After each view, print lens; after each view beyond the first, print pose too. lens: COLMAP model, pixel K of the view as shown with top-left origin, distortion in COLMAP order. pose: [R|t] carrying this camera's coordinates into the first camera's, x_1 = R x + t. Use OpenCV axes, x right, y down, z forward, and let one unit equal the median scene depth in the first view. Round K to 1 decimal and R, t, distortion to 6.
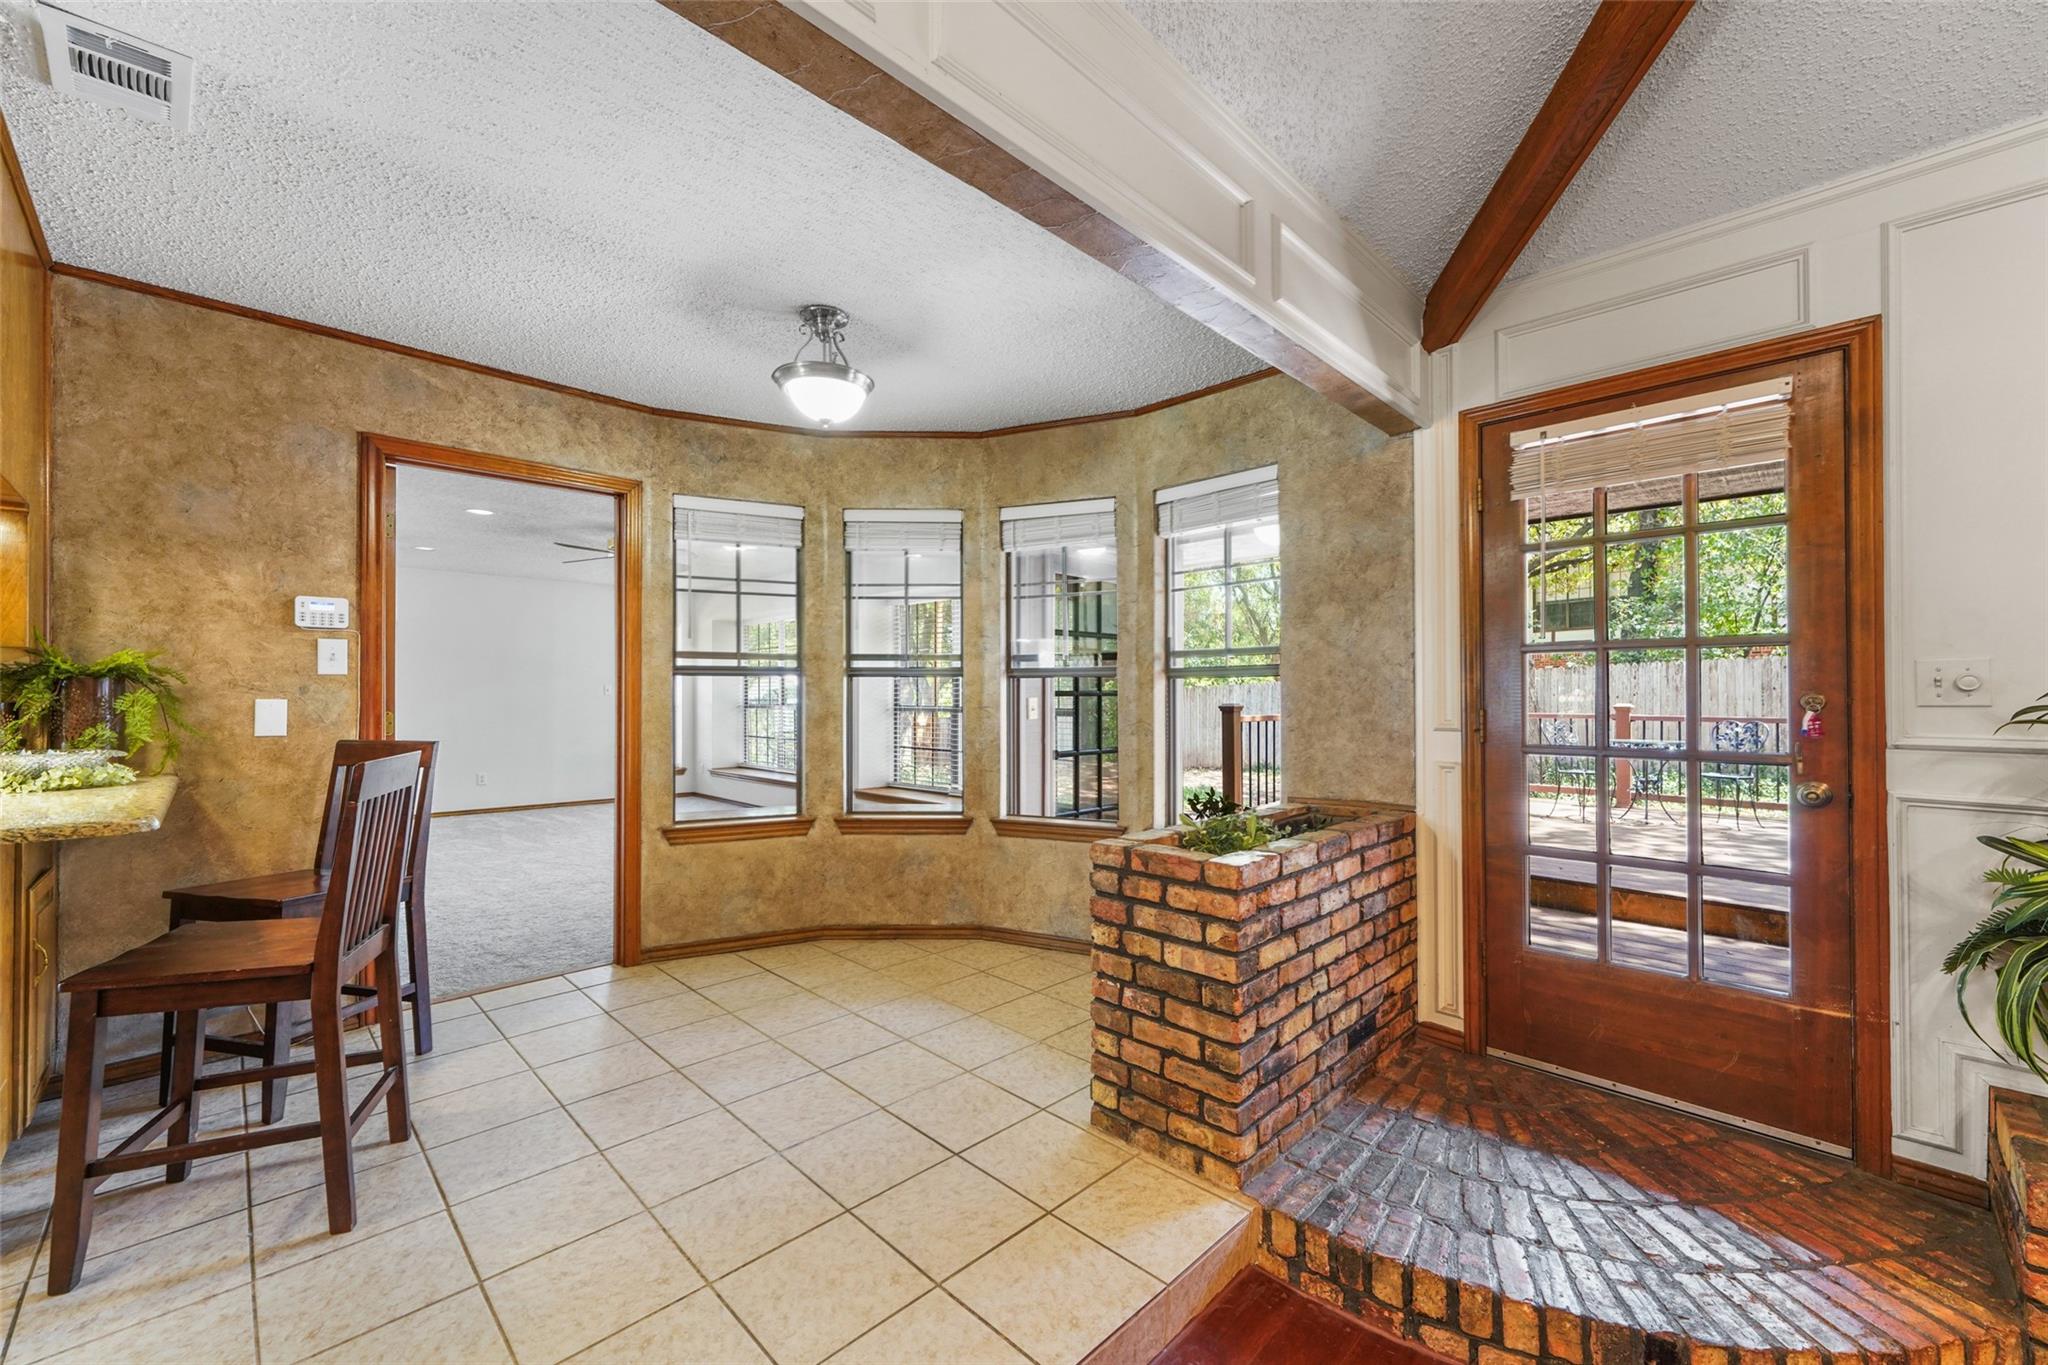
lens RADIAL K [[814.1, 0, 1005.9], [0, 814.1, 685.5], [0, 0, 1]] dist [0.008904, -0.001922]
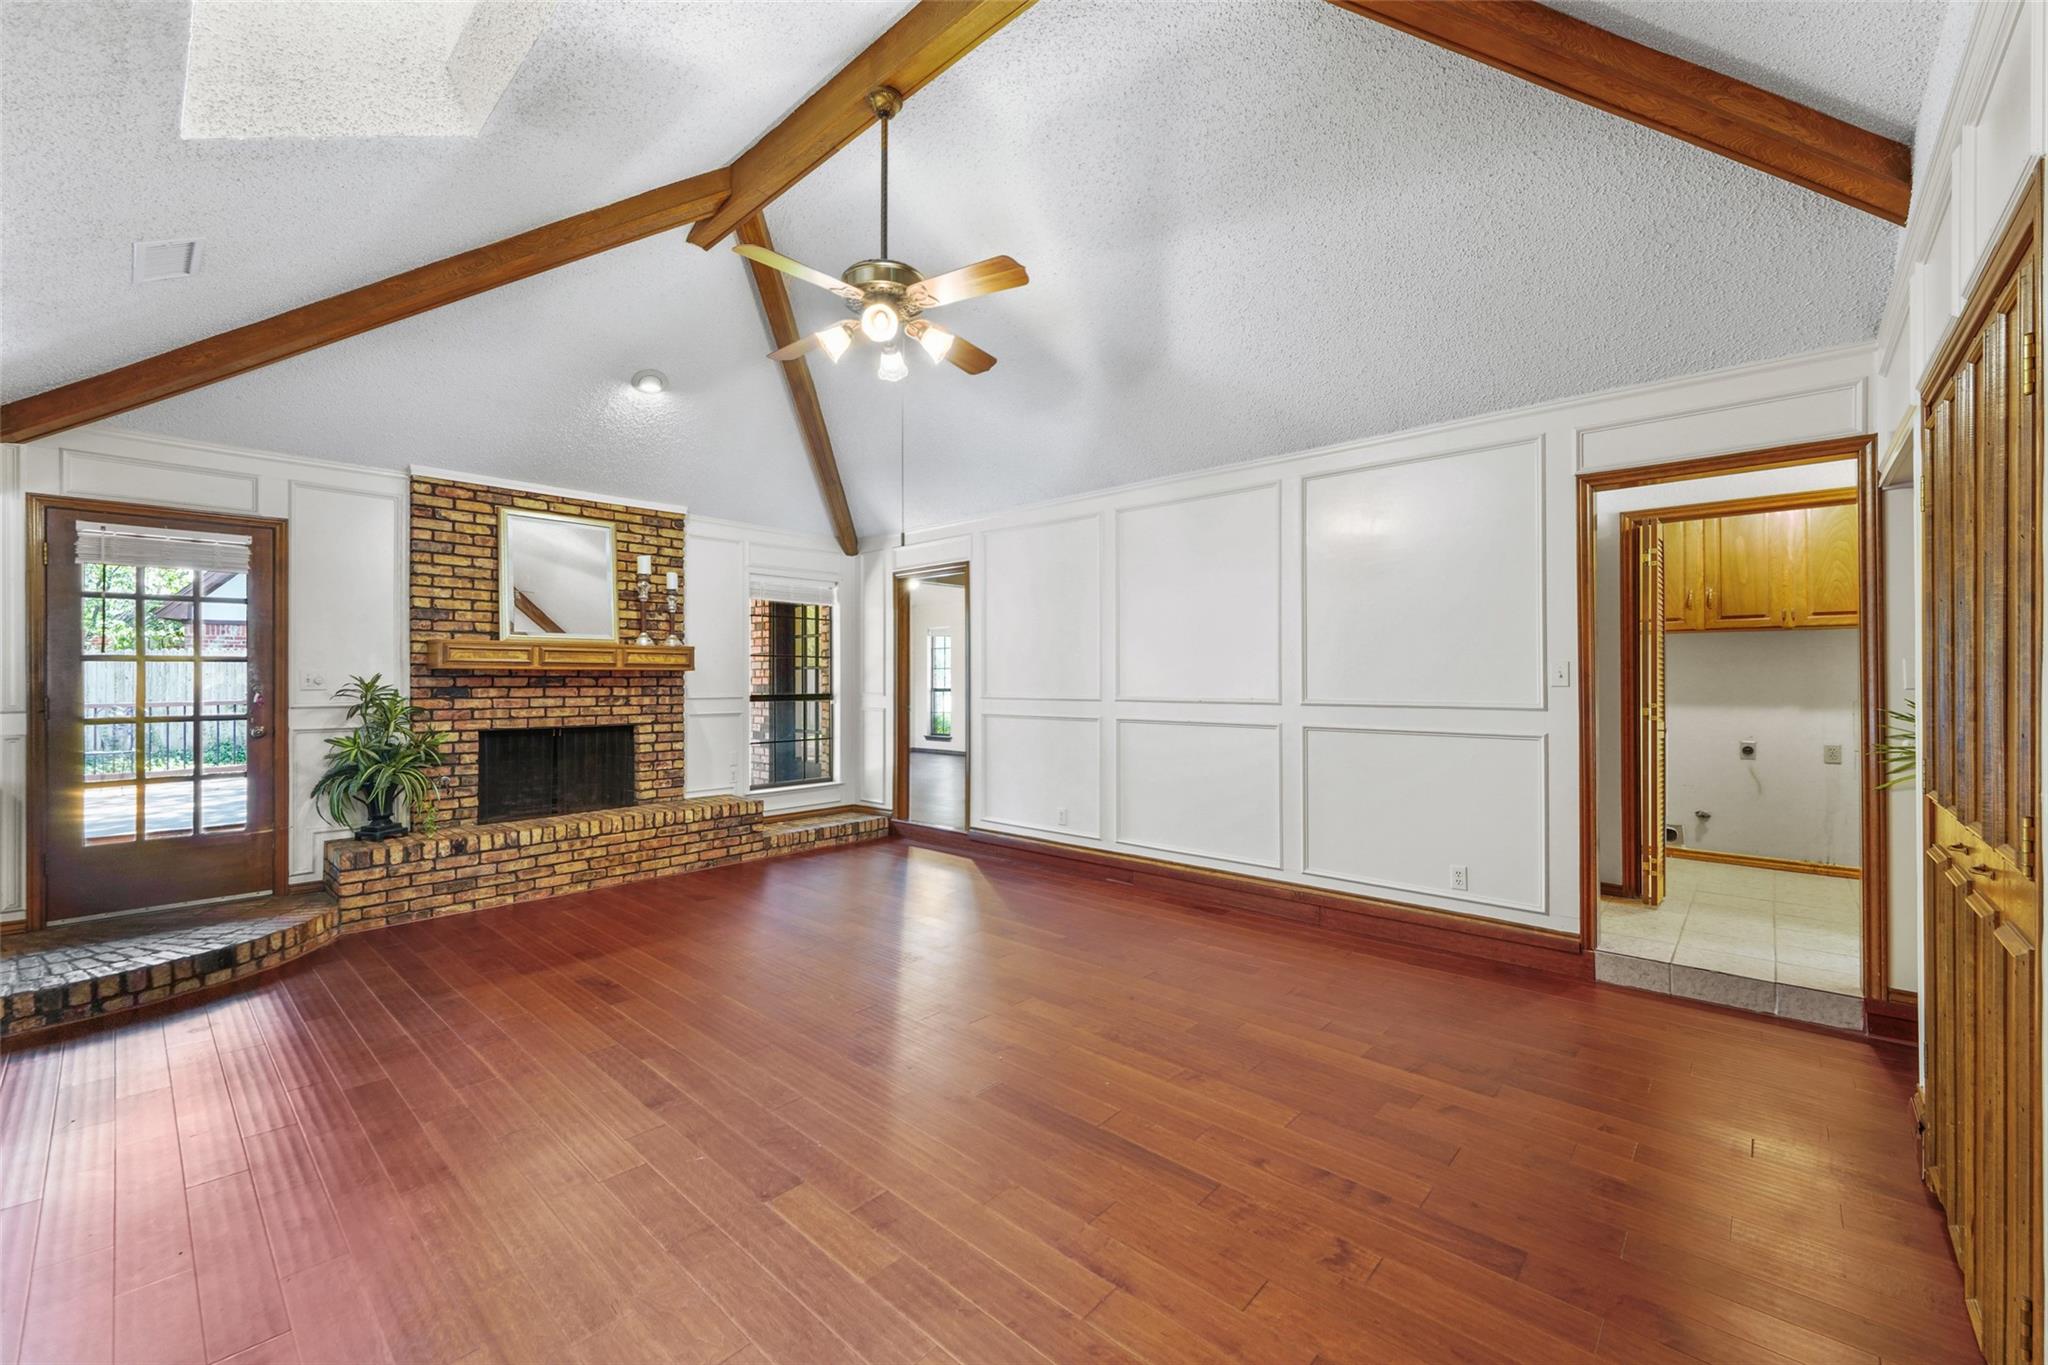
lens RADIAL K [[814.1, 0, 1010.3], [0, 814.1, 676.8], [0, 0, 1]] dist [0.008904, -0.001922]
pose [[-0.045919, 0.002746, 0.998941, -0.976659], [-0.003392, 0.999990, -0.002905, -0.010068], [-0.998939, -0.003522, -0.045909, -0.681338]]
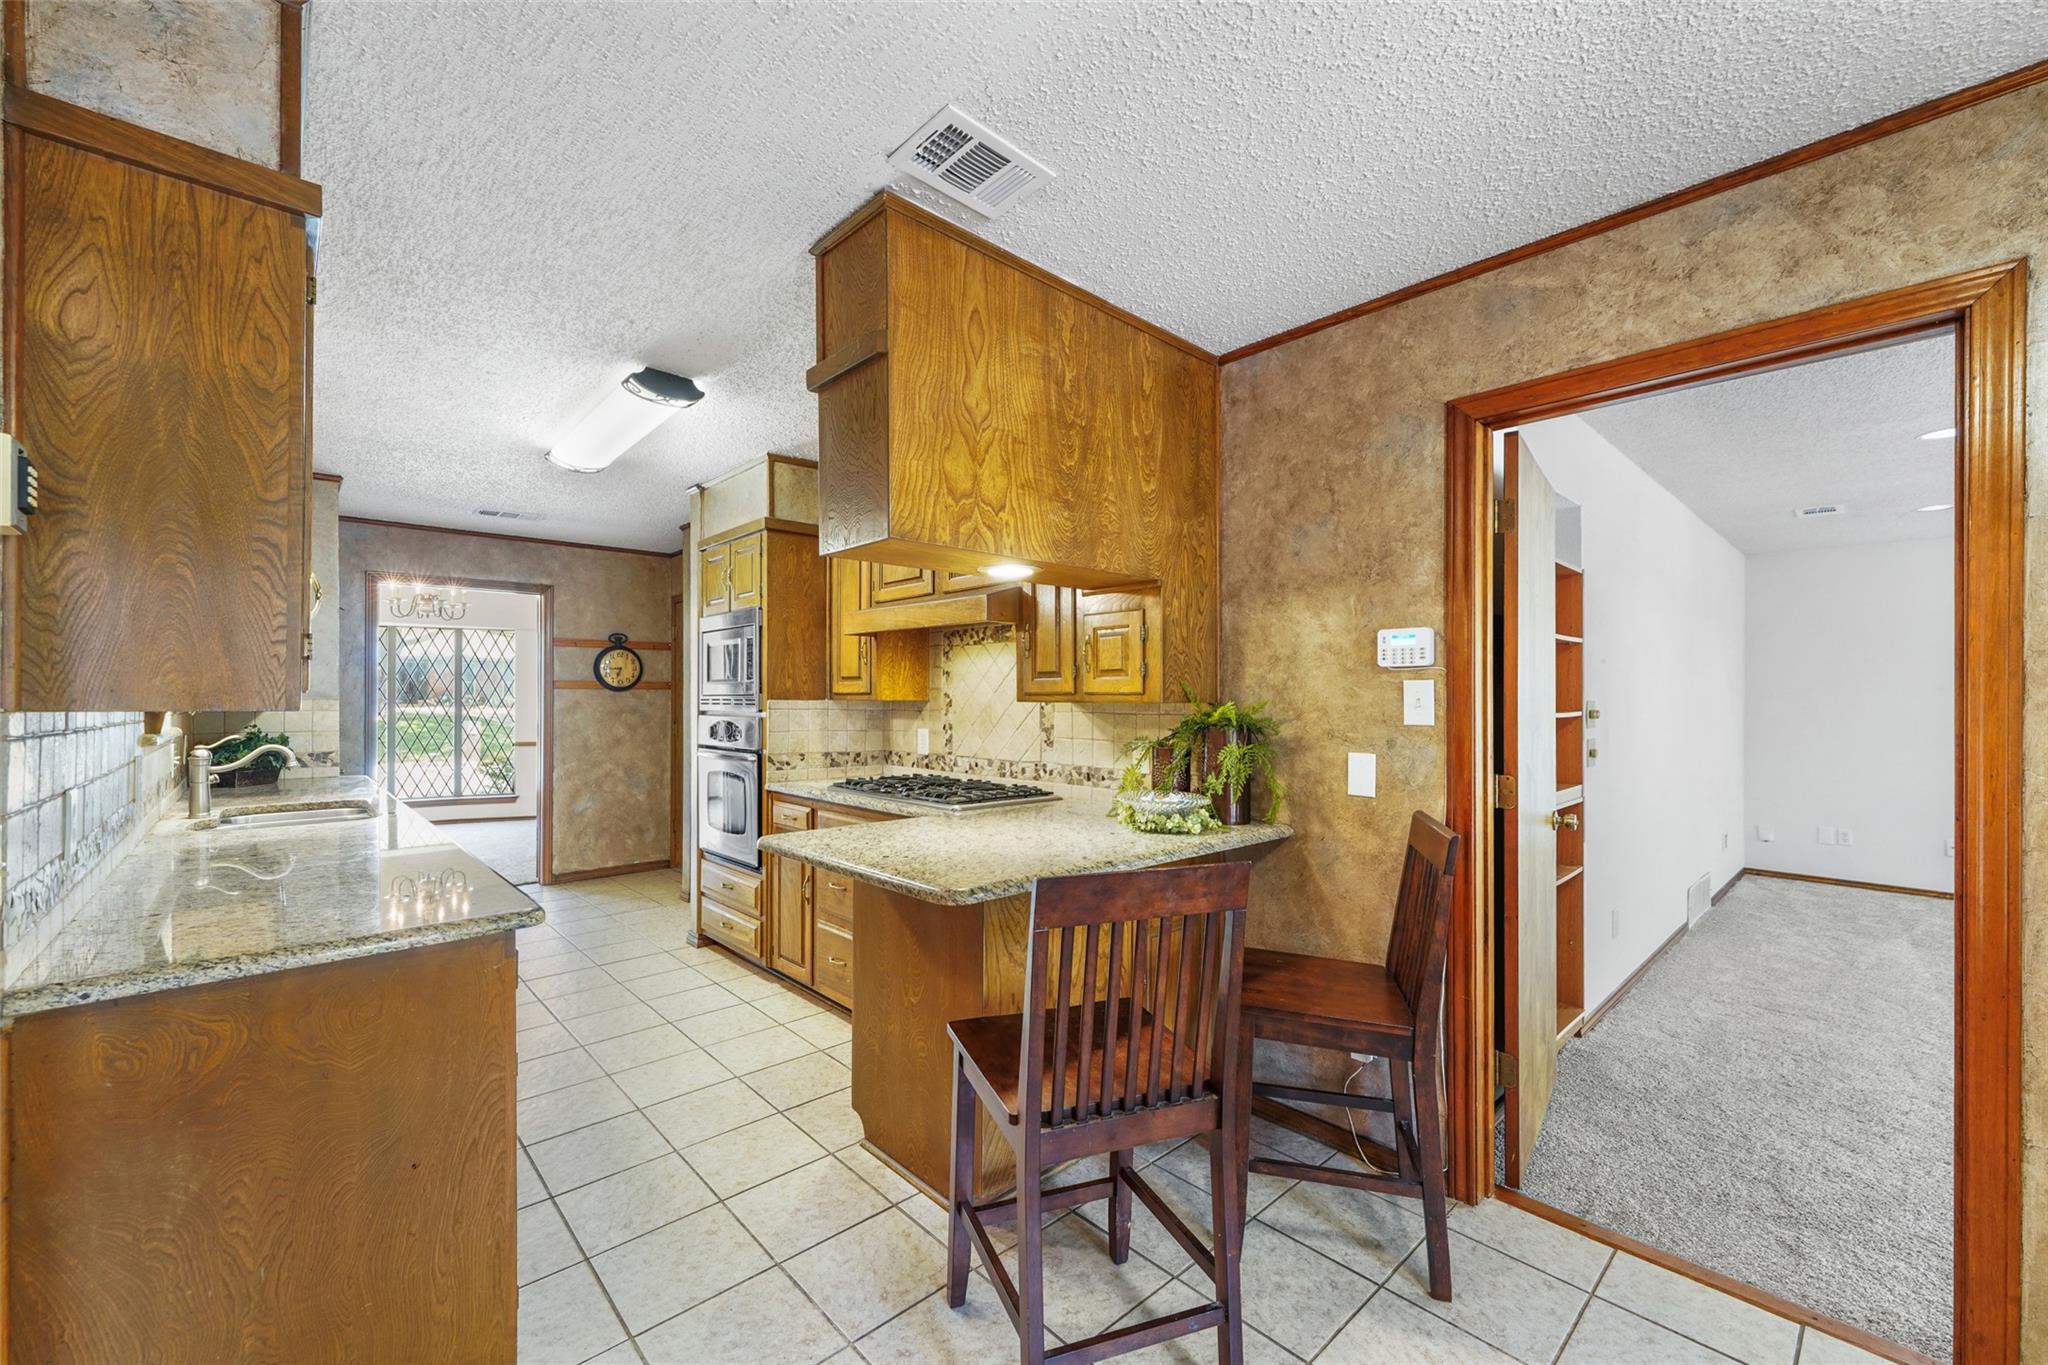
lens RADIAL K [[814.1, 0, 1023.7], [0, 814.1, 698.4], [0, 0, 1]] dist [0.008904, -0.001922]
pose [[-0.023540, 0.001084, -0.999722, -0.032675], [0.006717, 0.999977, 0.000926, -0.045111], [0.999700, -0.006693, -0.023547, 0.681441]]
